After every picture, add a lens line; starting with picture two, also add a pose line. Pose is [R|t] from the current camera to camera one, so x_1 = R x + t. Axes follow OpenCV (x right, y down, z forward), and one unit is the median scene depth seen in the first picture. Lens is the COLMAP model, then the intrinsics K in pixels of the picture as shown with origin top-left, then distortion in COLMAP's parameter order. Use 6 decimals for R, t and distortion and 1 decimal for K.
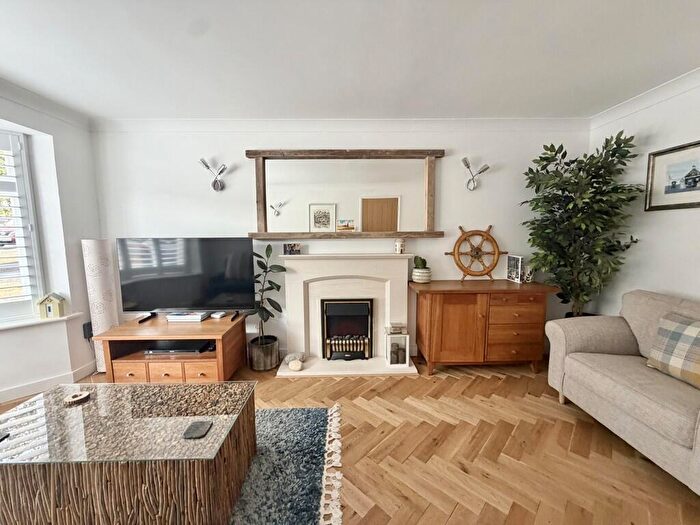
lens RADIAL K [[279.5, 0, 348.6], [0, 279.5, 262.0], [0, 0, 1]] dist [0.000376, -0.000092]
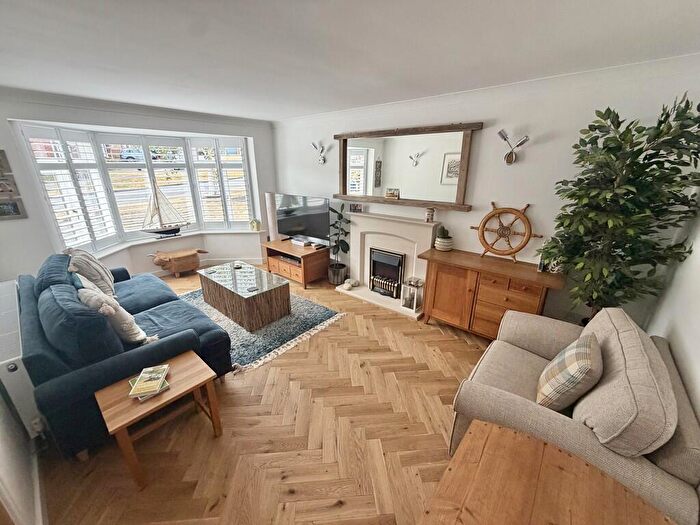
lens RADIAL K [[279.5, 0, 348.6], [0, 279.5, 262.0], [0, 0, 1]] dist [0.000376, -0.000092]
pose [[0.750957, 0.224183, -0.621133, 0.702611], [-0.075737, 0.963643, 0.256236, -0.143119], [0.655994, -0.145379, 0.740633, -0.098877]]
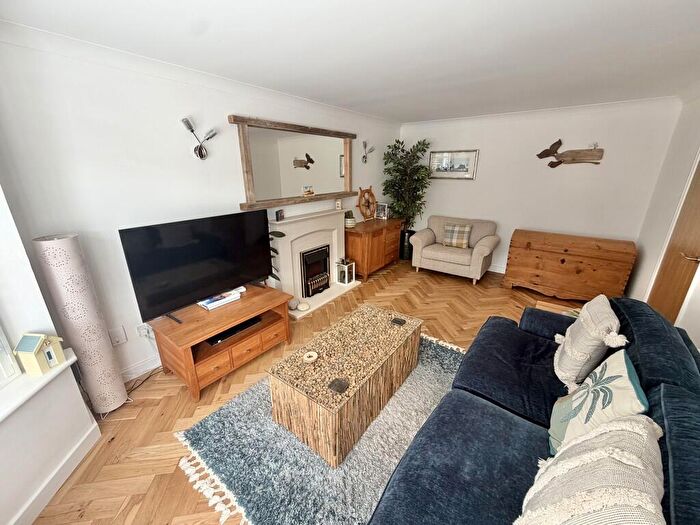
lens RADIAL K [[279.5, 0, 348.6], [0, 279.5, 262.0], [0, 0, 1]] dist [0.000376, -0.000092]
pose [[0.612955, -0.246068, 0.750824, -0.928971], [0.081060, 0.964839, 0.250031, -0.124334], [-0.785949, -0.092397, 0.611349, 0.074489]]
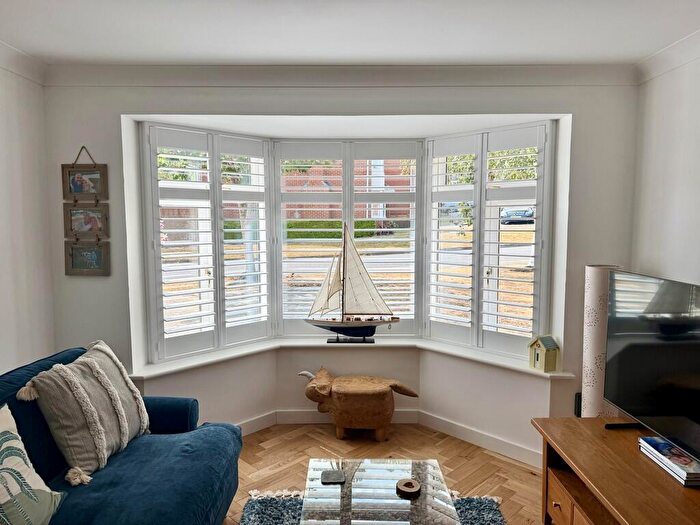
lens RADIAL K [[486.5, 0, 350.0], [0, 486.5, 262.5], [0, 0, 1]] dist [0.004292, -0.000503]
pose [[-0.014447, 0.099010, -0.994982, 0.153444], [-0.105099, 0.989423, 0.099983, -0.130671], [0.994357, 0.106016, -0.003889, 0.427510]]
